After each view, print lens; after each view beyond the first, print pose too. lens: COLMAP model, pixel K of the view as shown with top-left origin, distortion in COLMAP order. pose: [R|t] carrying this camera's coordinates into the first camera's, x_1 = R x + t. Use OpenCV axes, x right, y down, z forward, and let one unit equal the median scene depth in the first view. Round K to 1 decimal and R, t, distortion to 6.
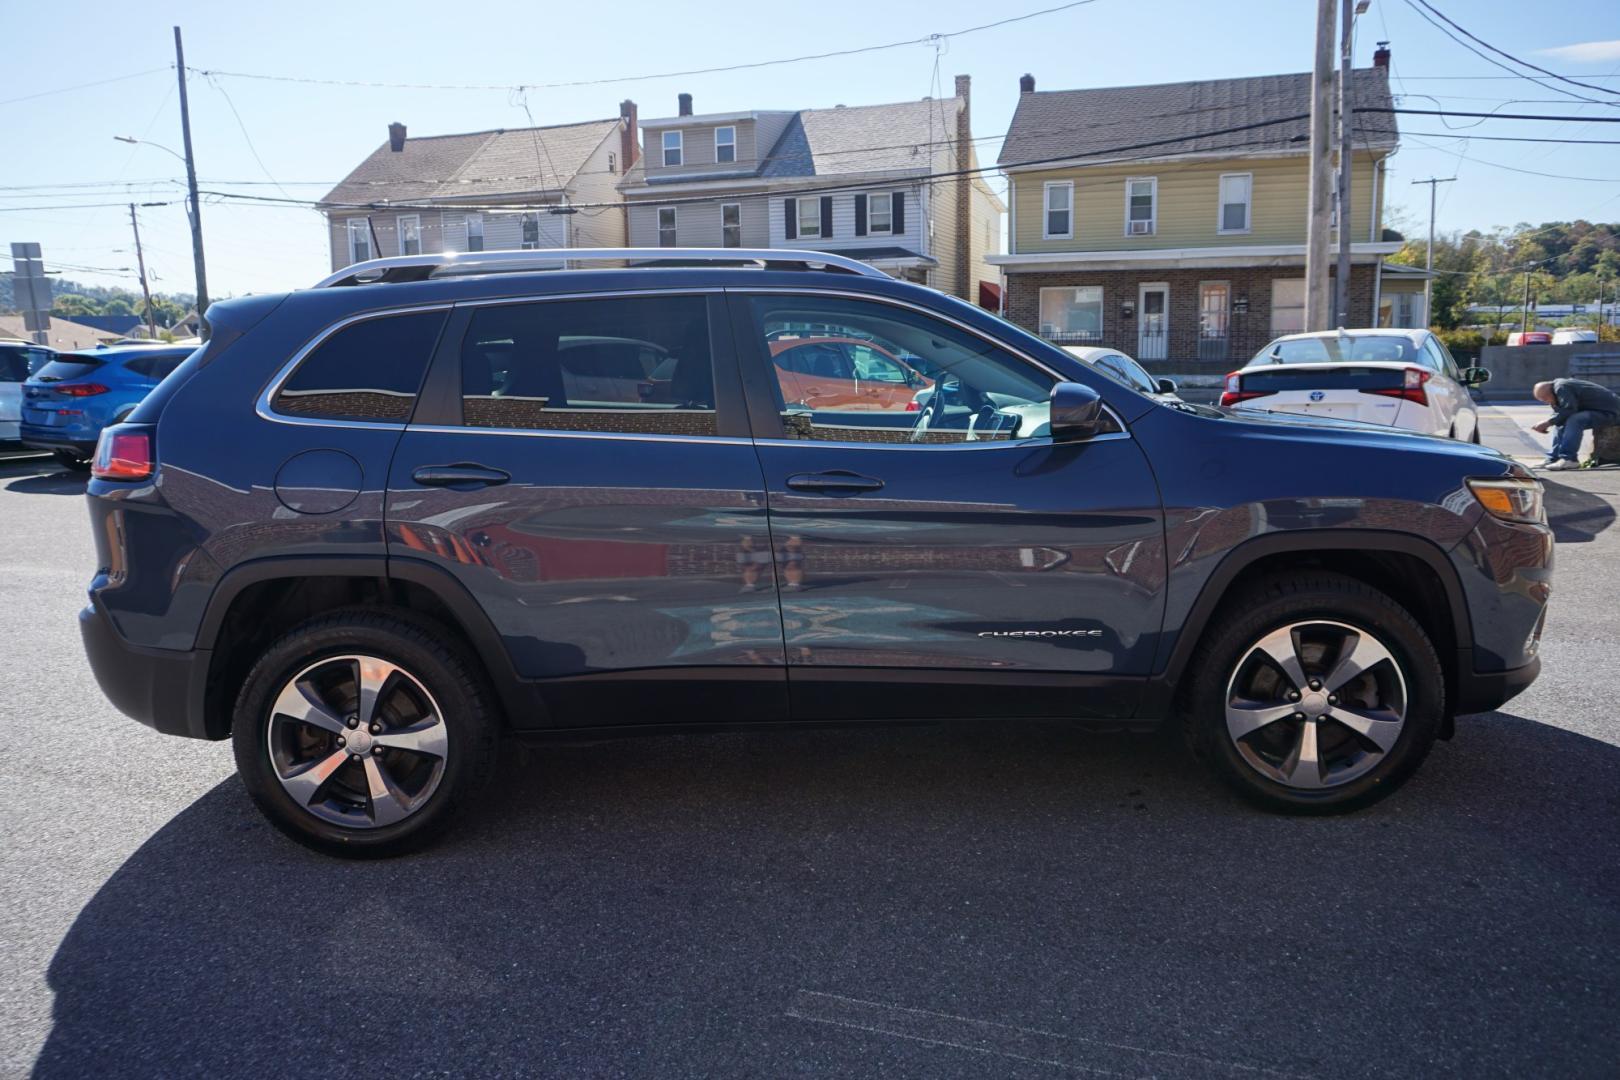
lens RADIAL K [[1178.8, 0, 811.7], [0, 1178.8, 535.1], [0, 0, 1]] dist [-0.030496, -0.001107]
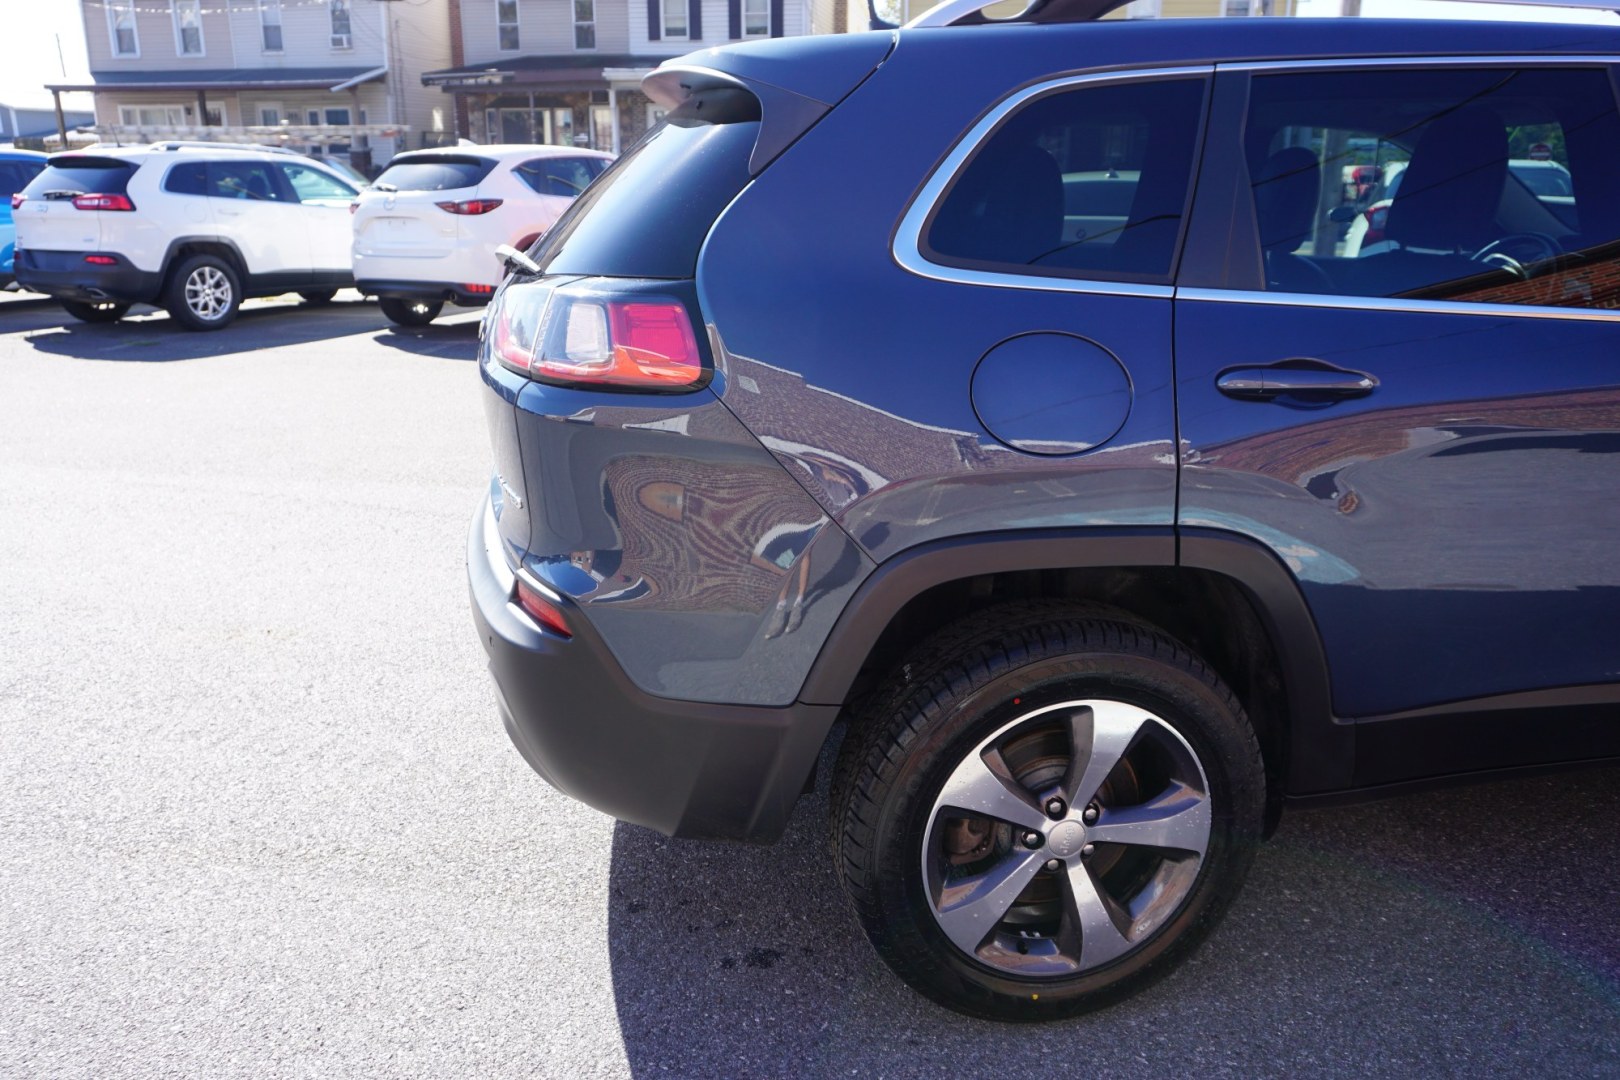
lens RADIAL K [[1211.2, 0, 805.5], [0, 1211.2, 535.4], [0, 0, 1]] dist [-0.037828, 0.027374]
pose [[0.986738, -0.028151, 0.159860, -0.518918], [0.006156, 0.990628, 0.136449, -0.048198], [-0.162203, -0.133655, 0.977664, 0.389014]]
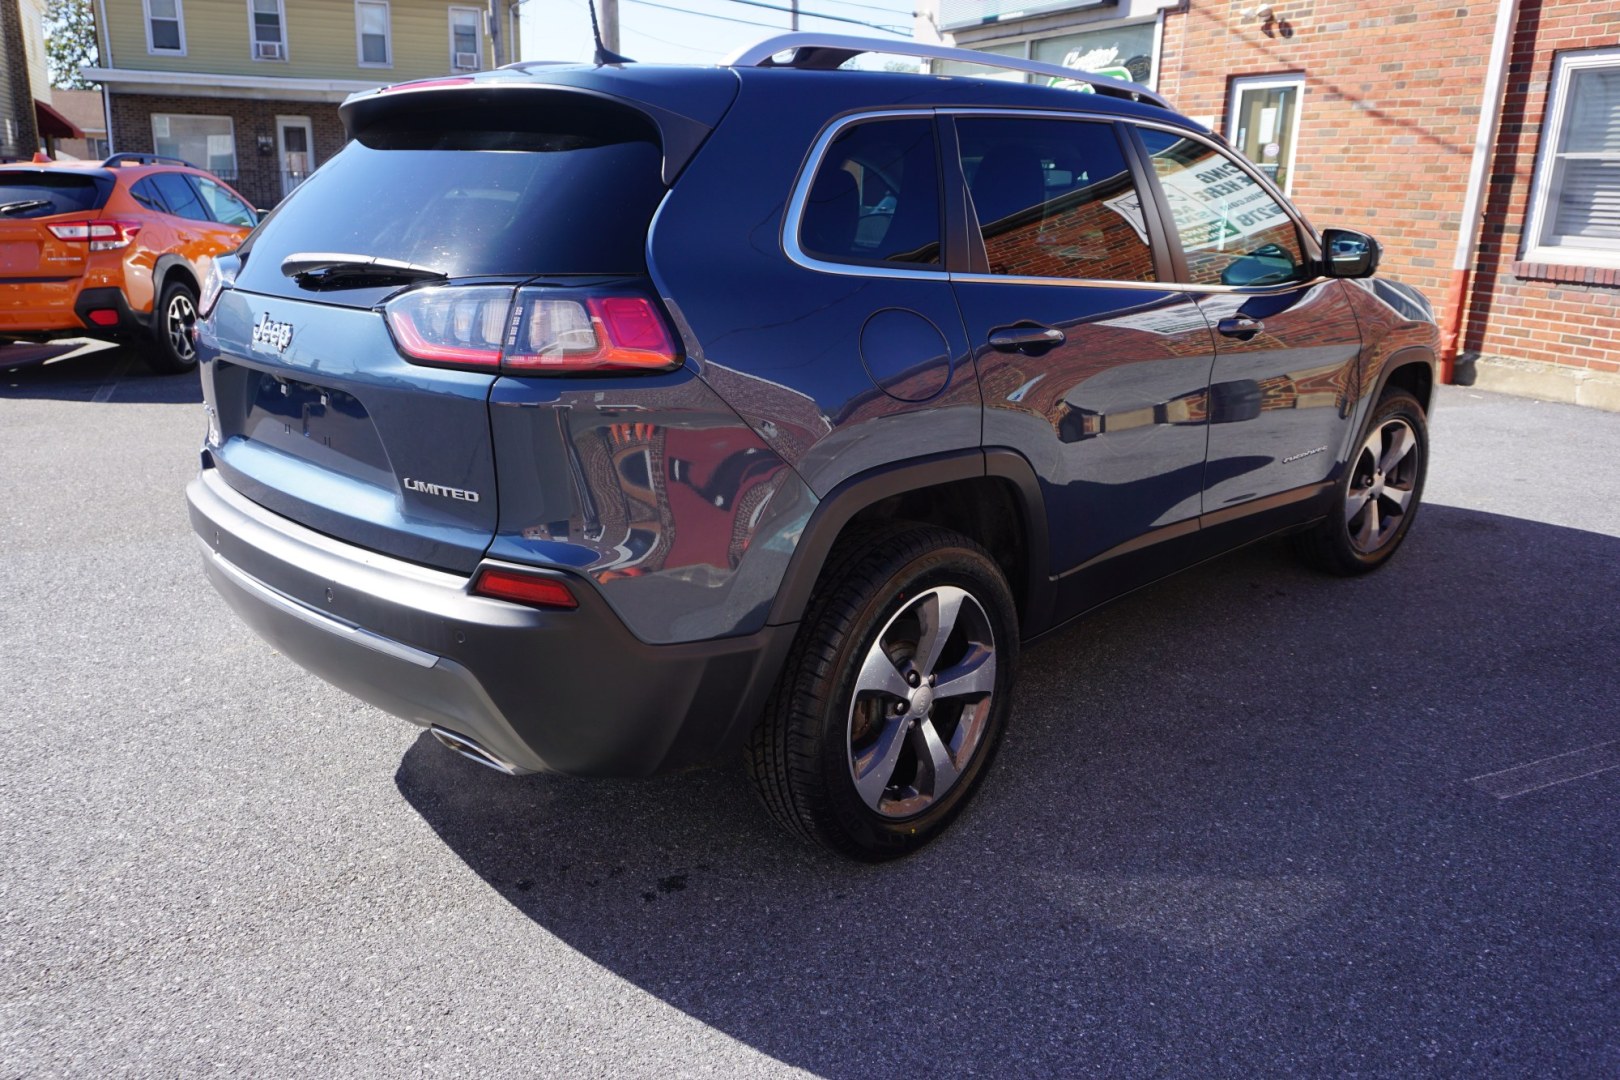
lens RADIAL K [[1211.2, 0, 805.5], [0, 1211.2, 535.4], [0, 0, 1]] dist [-0.037828, 0.027374]
pose [[0.715835, -0.161687, 0.679292, -0.814889], [0.080407, 0.985438, 0.149825, -0.044190], [-0.693624, -0.052630, 0.718412, 0.426348]]
